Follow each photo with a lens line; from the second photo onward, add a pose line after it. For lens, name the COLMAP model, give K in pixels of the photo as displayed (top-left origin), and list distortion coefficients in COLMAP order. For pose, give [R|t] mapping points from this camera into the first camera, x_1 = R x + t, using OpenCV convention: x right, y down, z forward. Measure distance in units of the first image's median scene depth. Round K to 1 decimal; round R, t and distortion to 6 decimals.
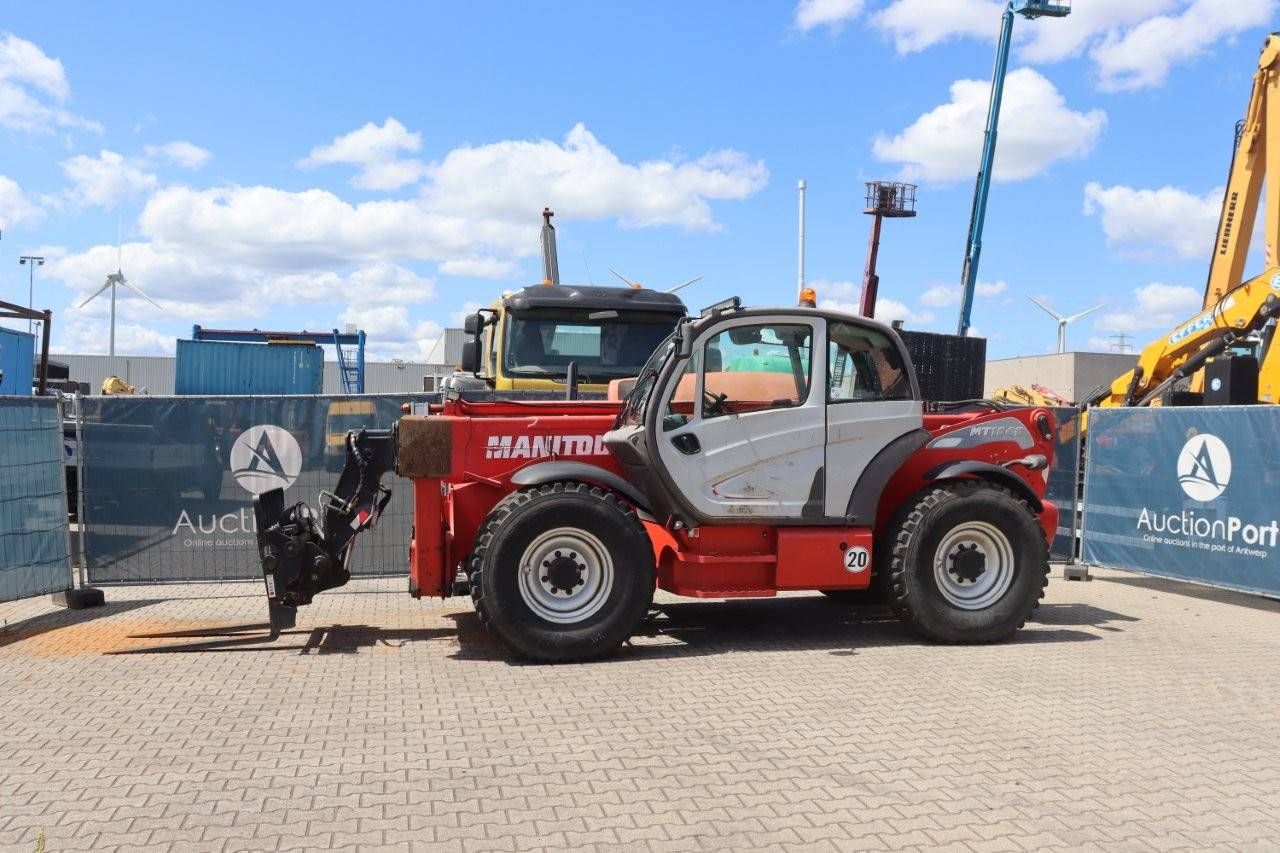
lens RADIAL K [[1128.9, 0, 640.5], [0, 1128.9, 432.9], [0, 0, 1]] dist [-0.140853, 0.142508]
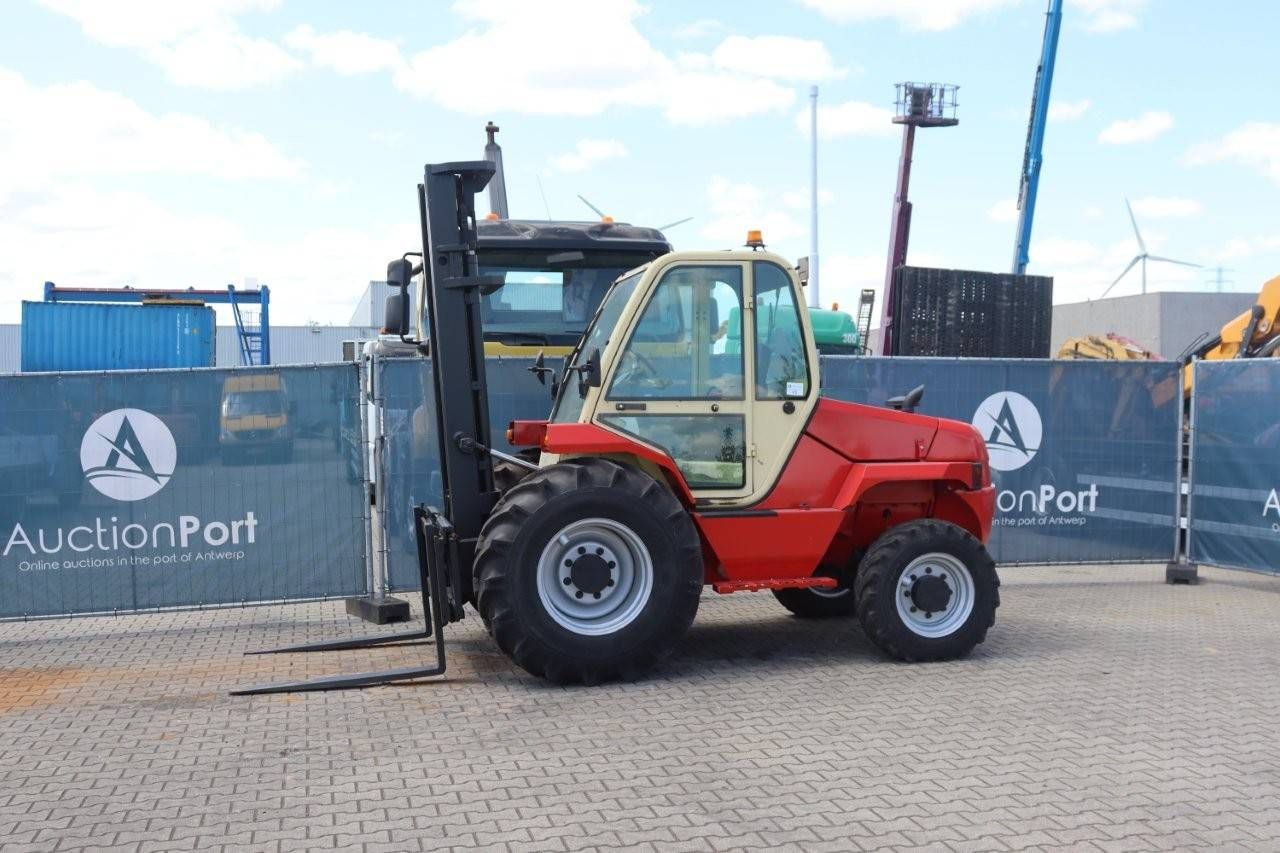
lens RADIAL K [[1391.6, 0, 640.0], [0, 1391.6, 426.5], [0, 0, 1]] dist [-0.056330, 0.159061]
pose [[0.999593, -0.024339, 0.014894, 0.001641], [0.024109, 0.999590, 0.015428, -0.001216], [-0.015263, -0.015063, 0.999770, 0.037455]]
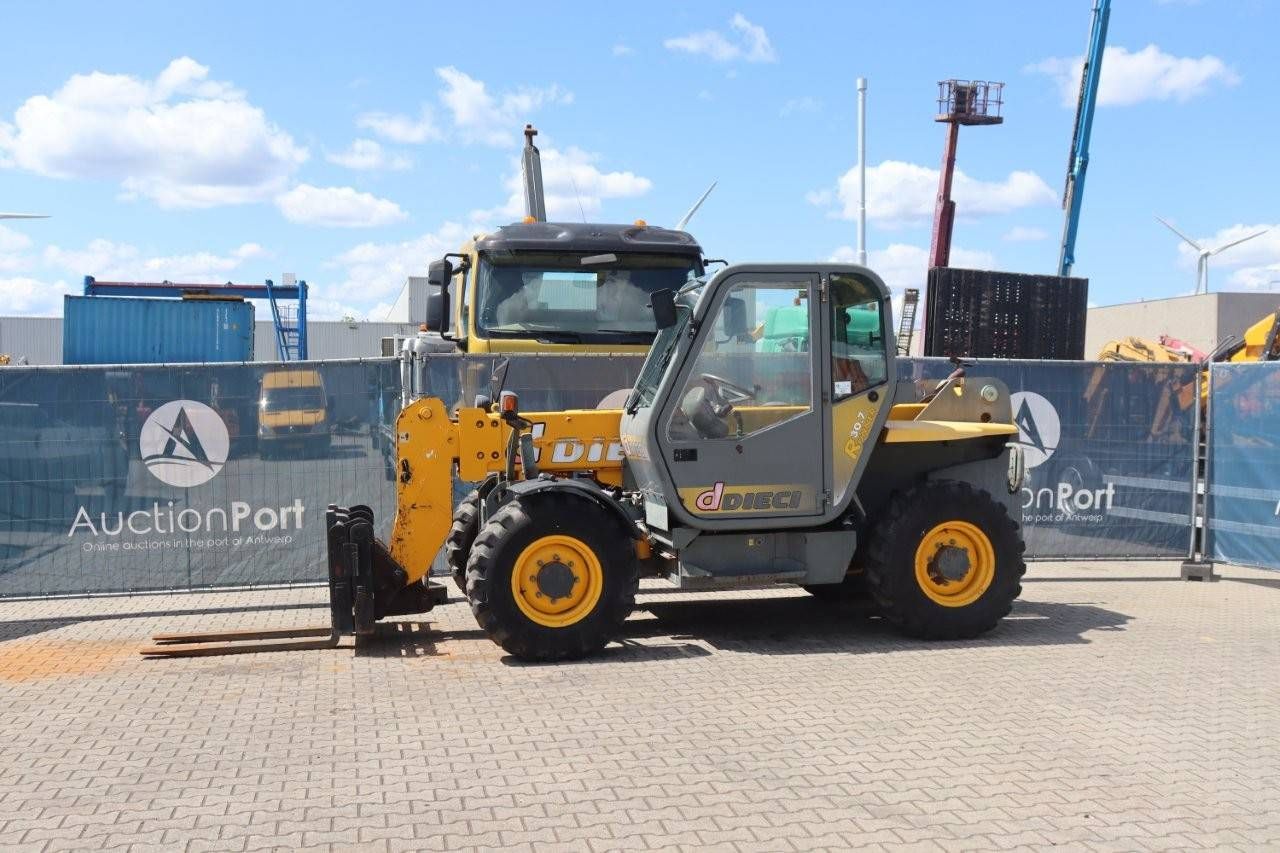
lens RADIAL K [[1436.0, 0, 634.6], [0, 1436.0, 427.1], [0, 0, 1]] dist [-0.041288, 0.168636]
pose [[0.999719, -0.014631, -0.018659, 0.010720], [0.014900, 0.999786, 0.014370, 0.002050], [0.018445, -0.014644, 0.999723, -0.036358]]
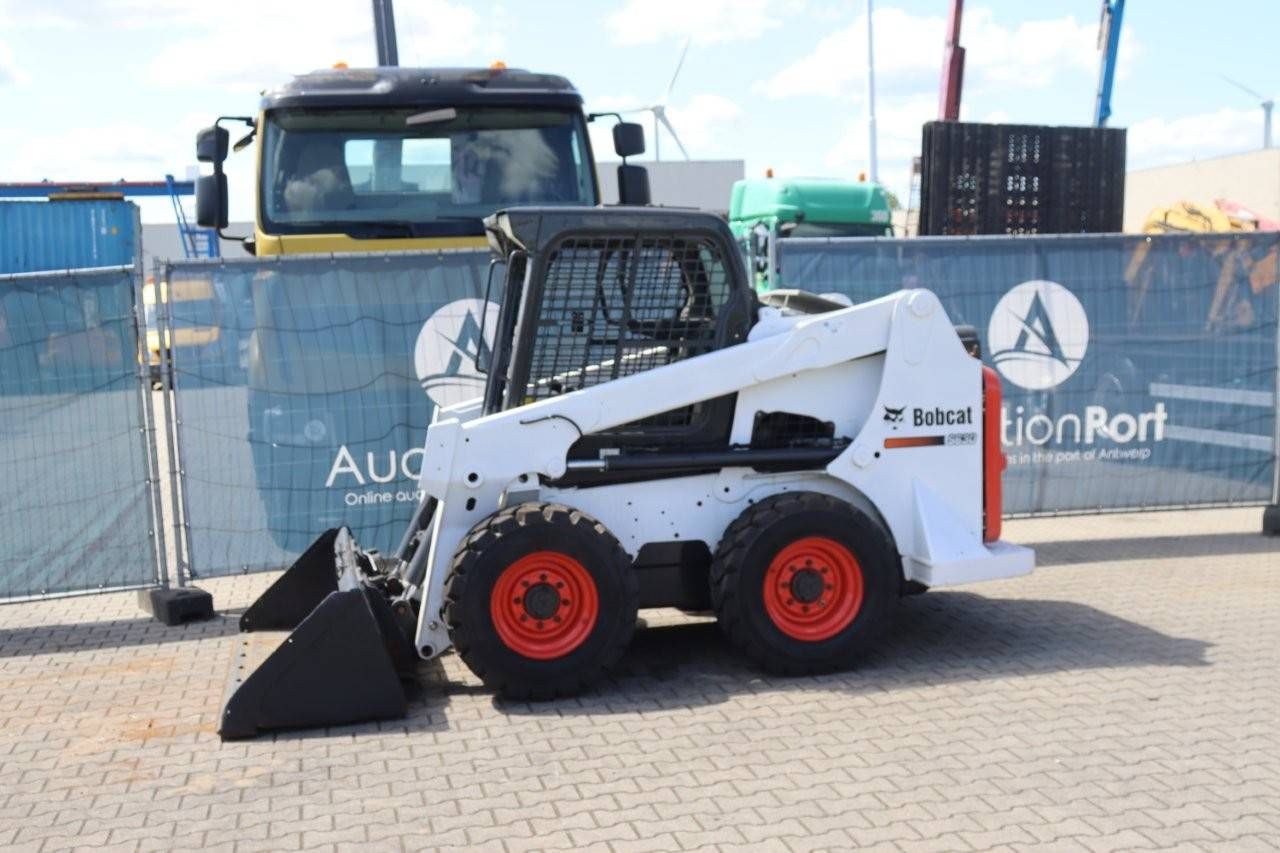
lens RADIAL K [[1563.9, 0, 644.2], [0, 1563.9, 425.2], [0, 0, 1]] dist [-0.010669, 0.231380]
pose [[0.998496, -0.051984, -0.017430, 0.082971], [0.053199, 0.995488, 0.078570, -0.004718], [0.013267, -0.079379, 0.996756, 0.197891]]
